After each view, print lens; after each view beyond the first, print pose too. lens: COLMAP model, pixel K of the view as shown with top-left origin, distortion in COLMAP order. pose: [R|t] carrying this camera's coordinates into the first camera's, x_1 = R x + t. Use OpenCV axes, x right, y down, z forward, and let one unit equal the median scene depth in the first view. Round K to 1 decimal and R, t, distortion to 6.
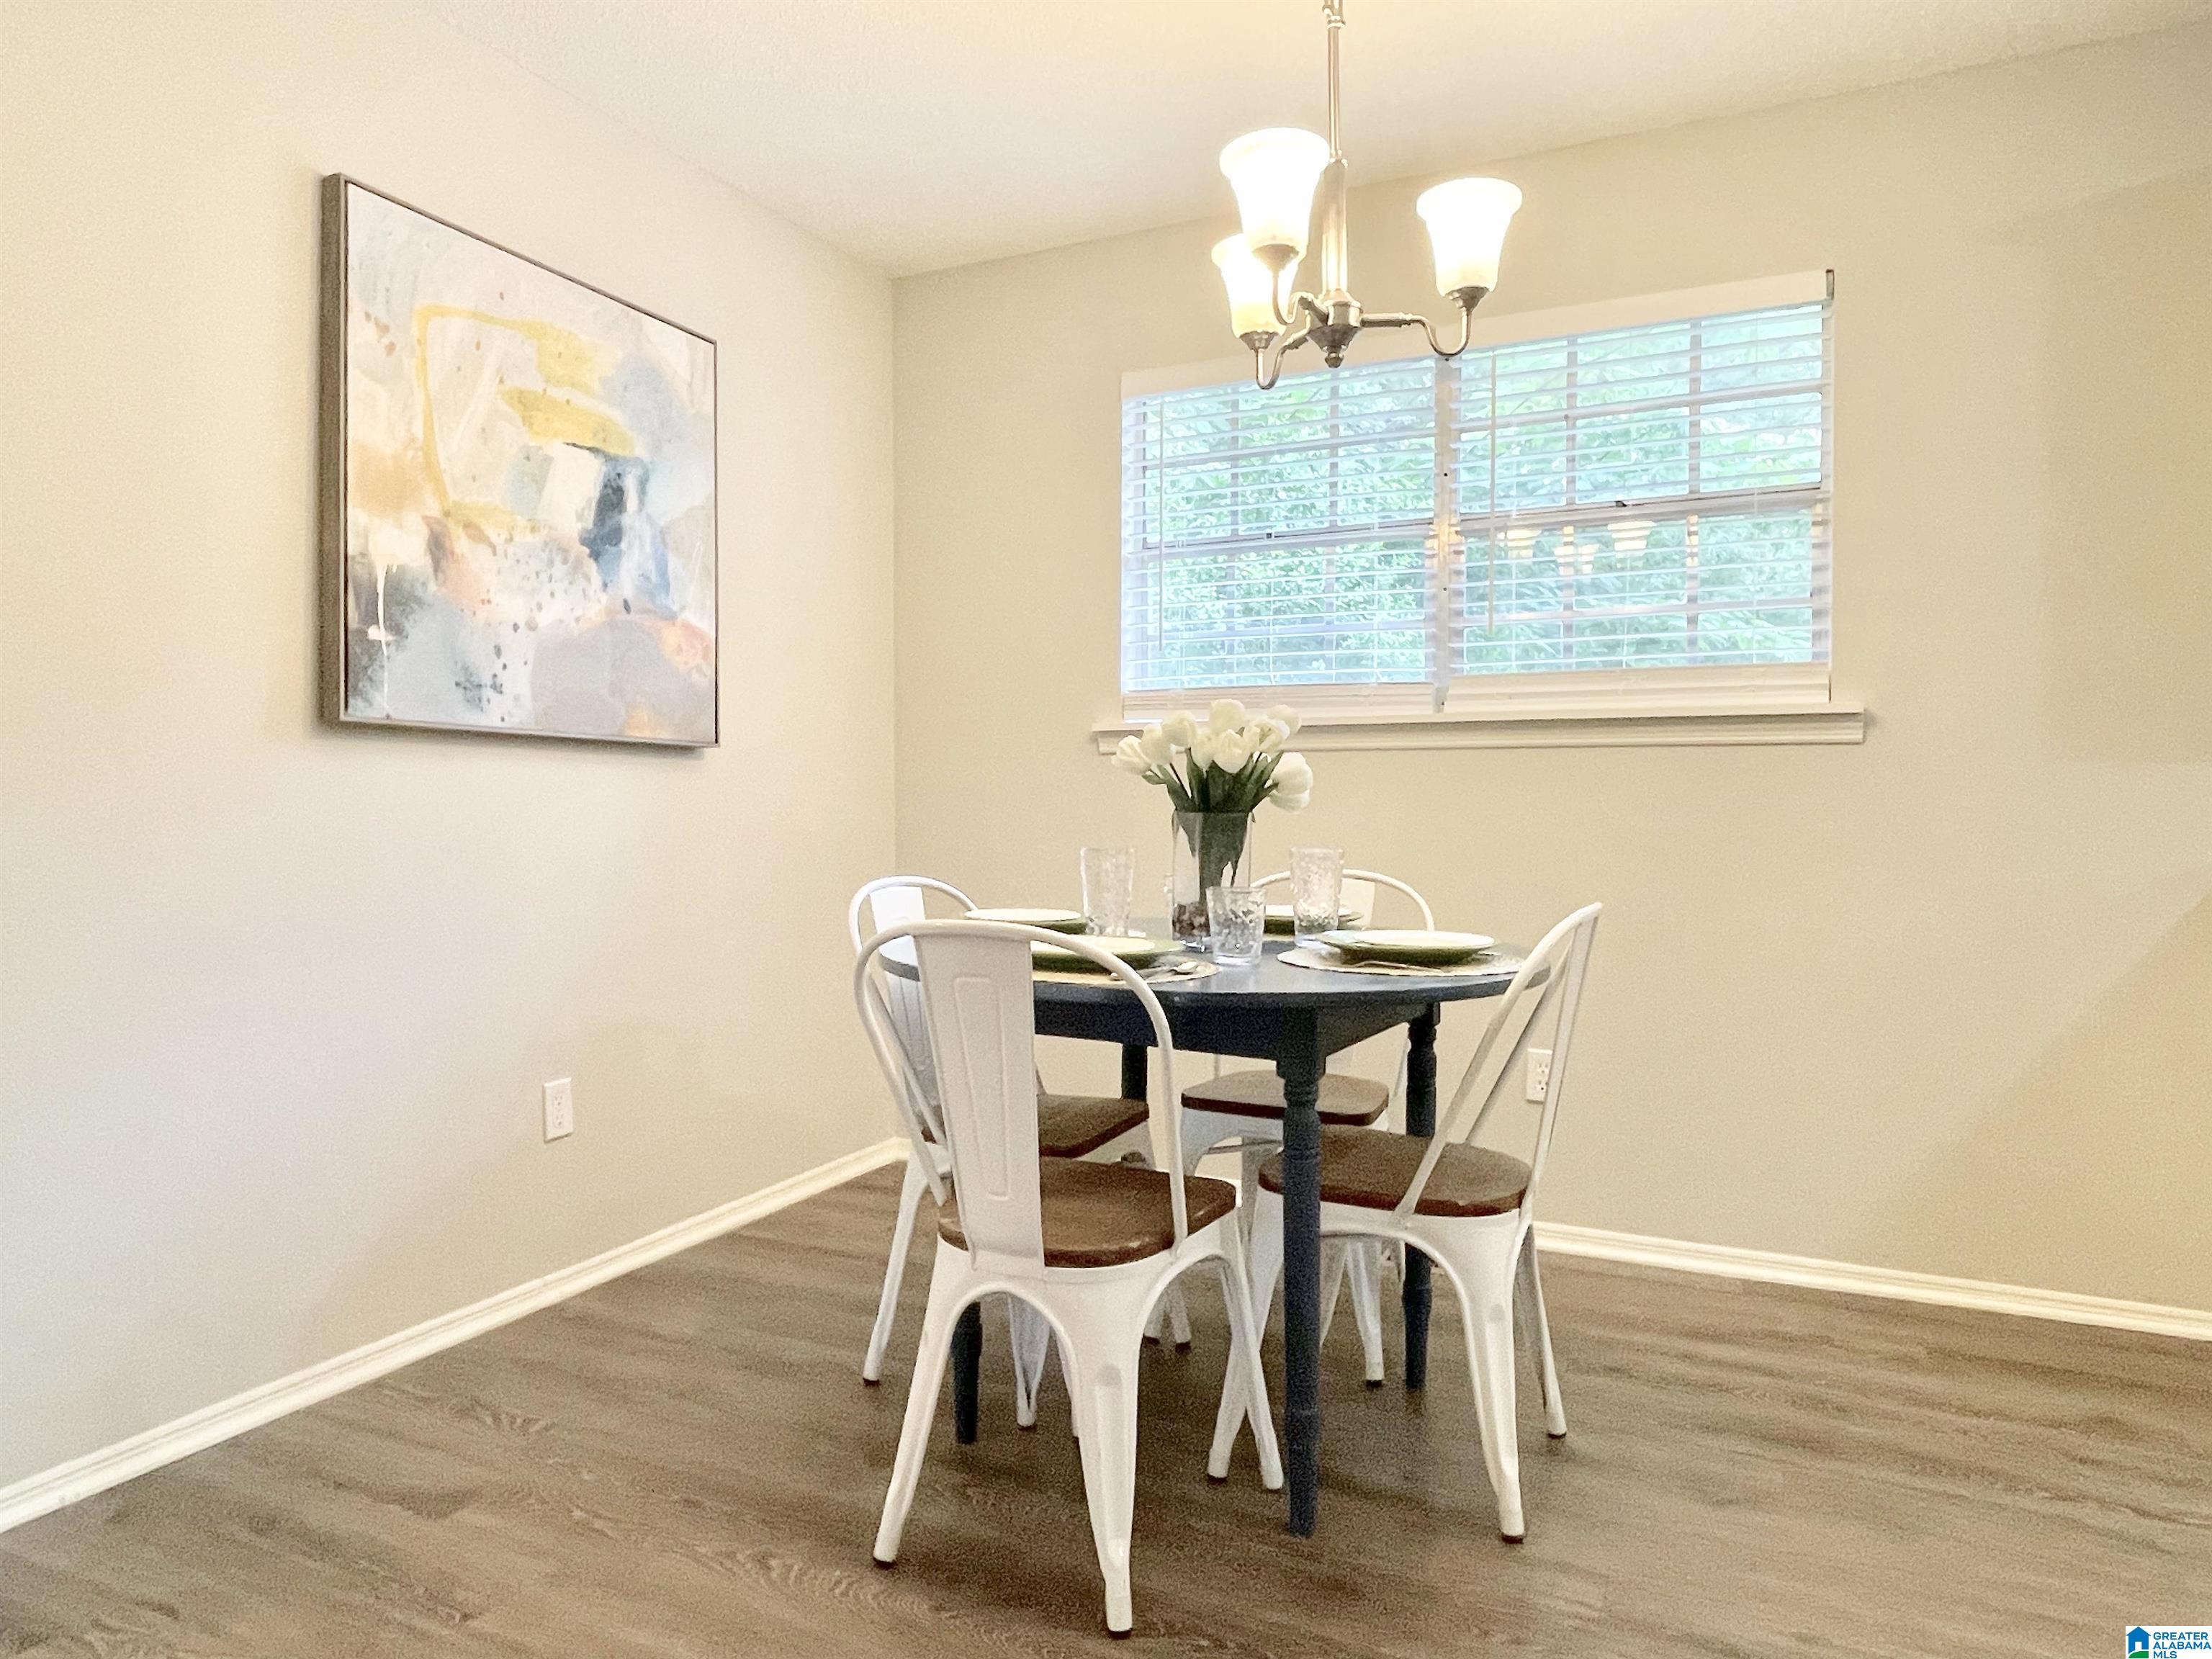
lens RADIAL K [[1310.8, 0, 1106.0], [0, 1310.8, 829.5], [0, 0, 1]] dist [0.005222, 0.000731]
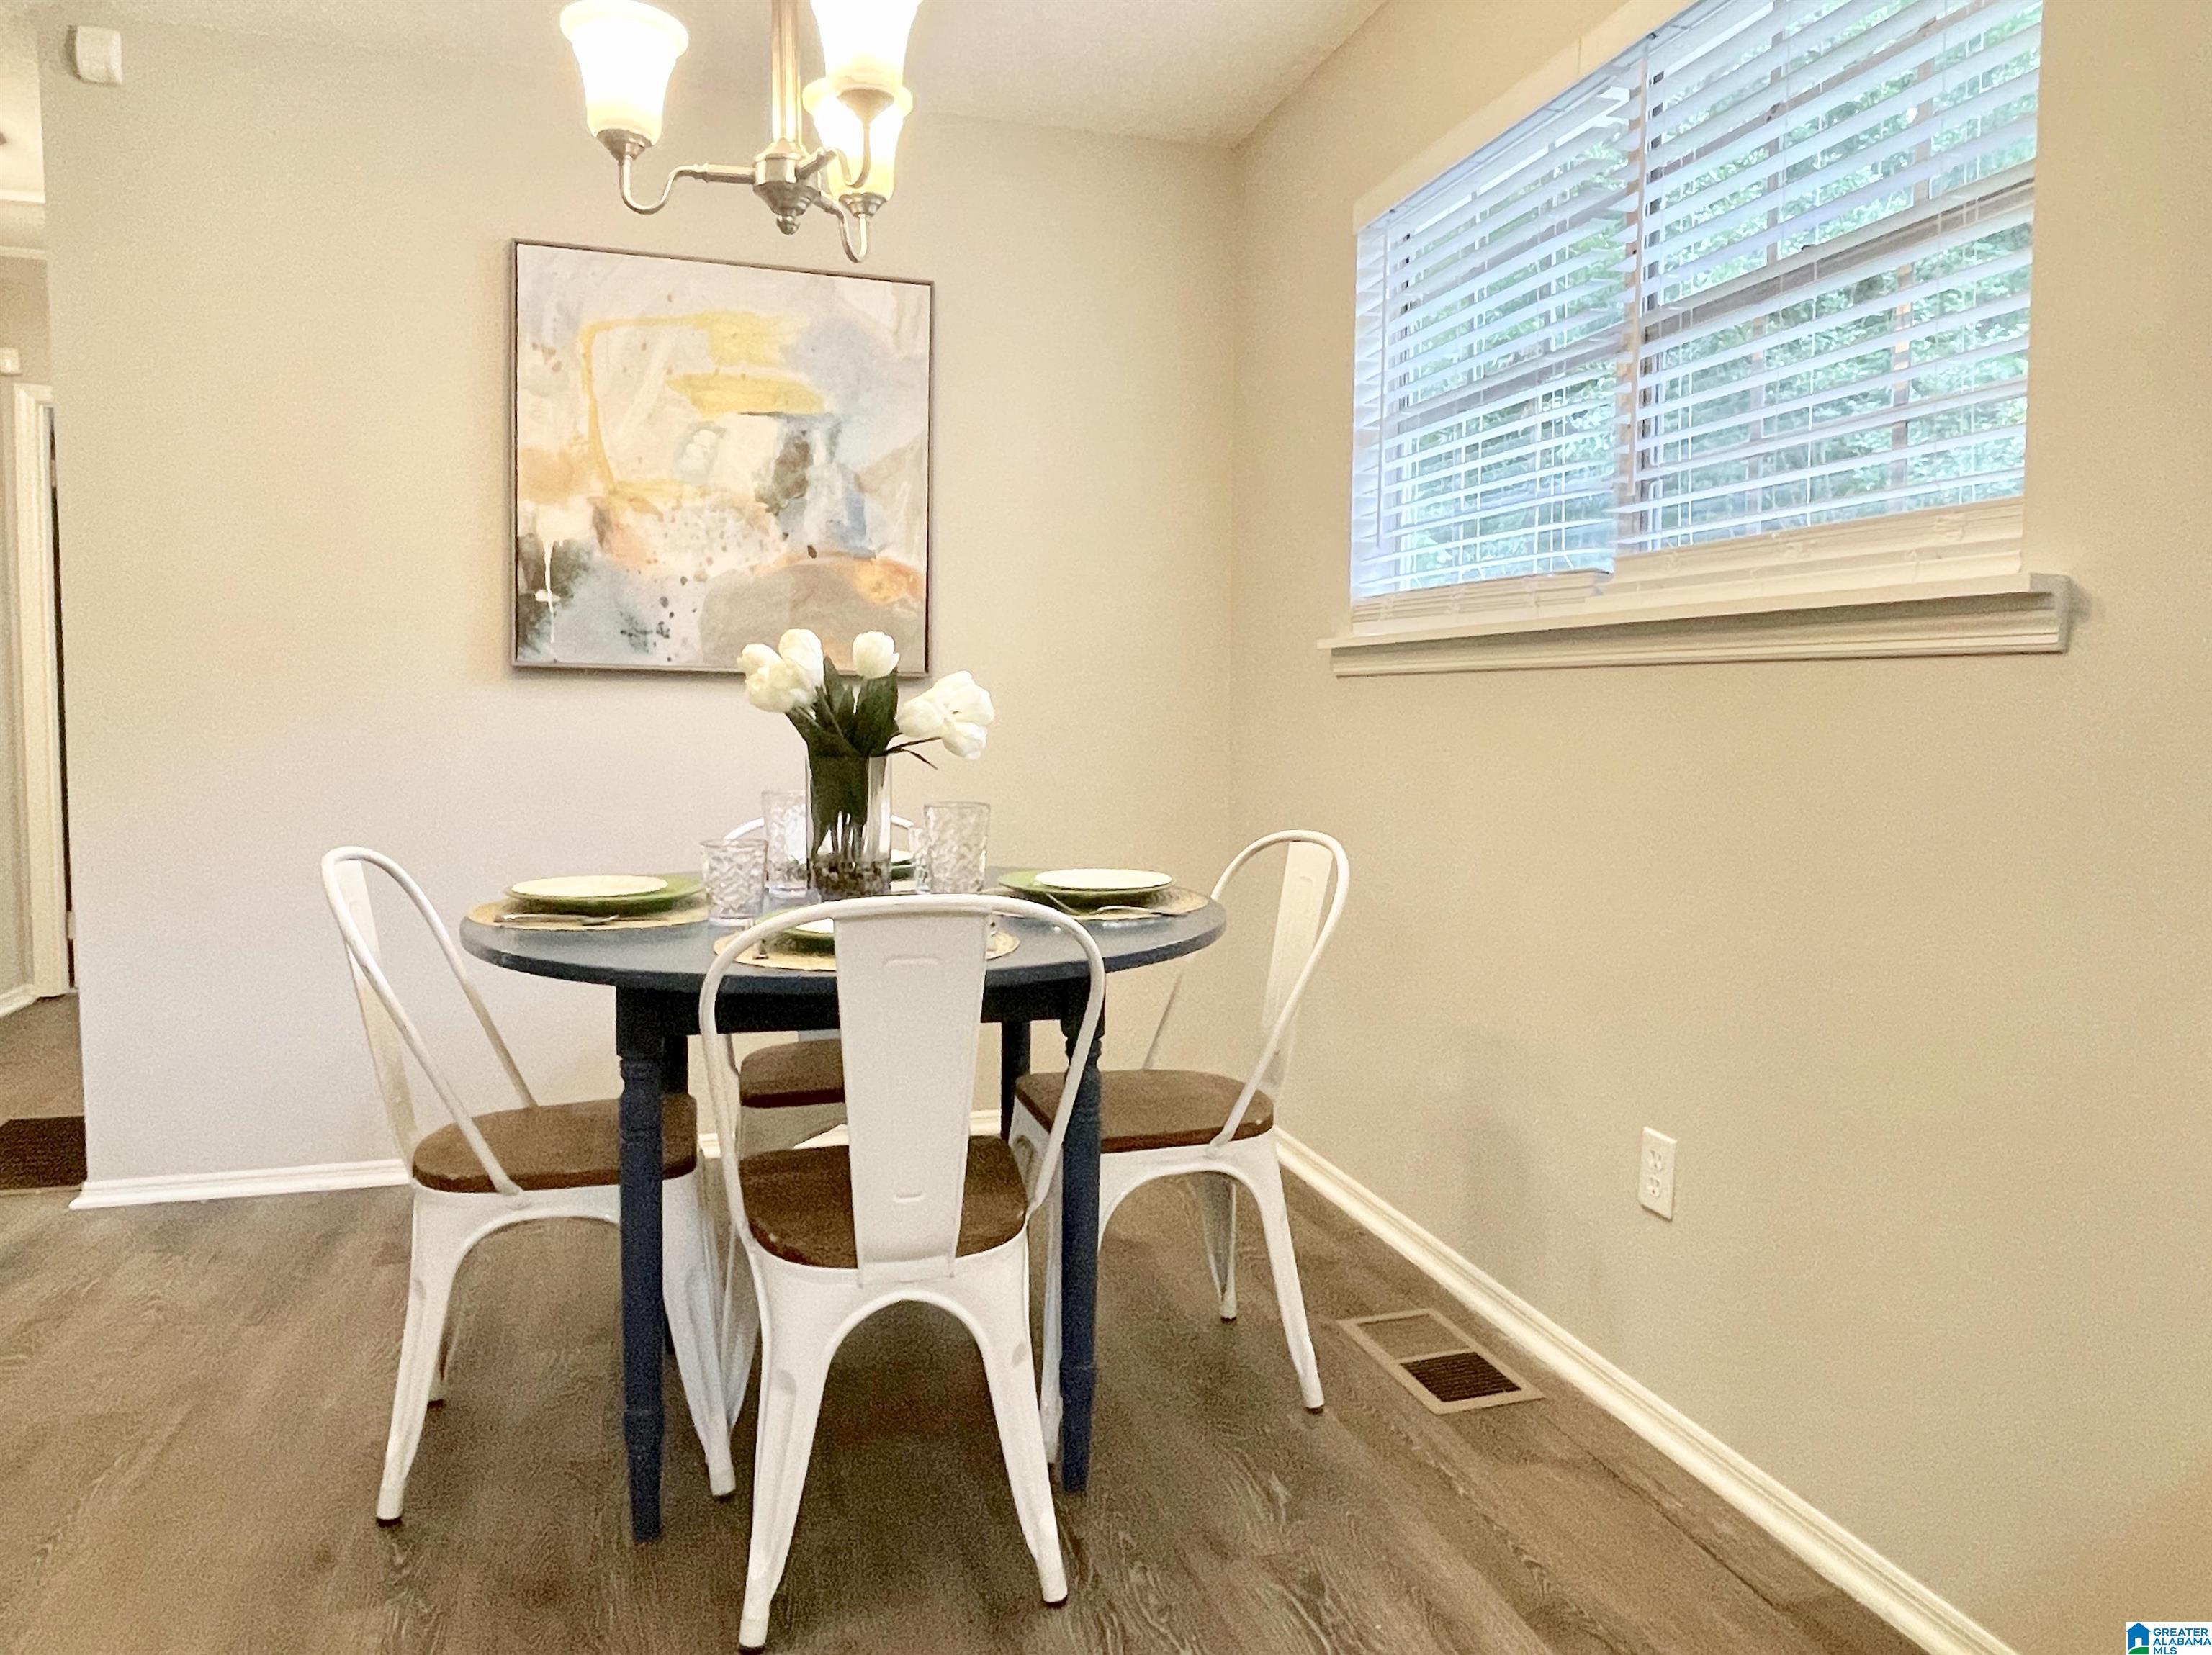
lens RADIAL K [[1391.9, 0, 1097.5], [0, 1391.9, 808.9], [0, 0, 1]] dist [0.035704, -0.049264]
pose [[0.706485, 0.056237, -0.705490, 0.719876], [-0.022564, 0.998121, 0.056967, -0.028783], [0.707368, -0.024327, 0.706427, 0.371186]]
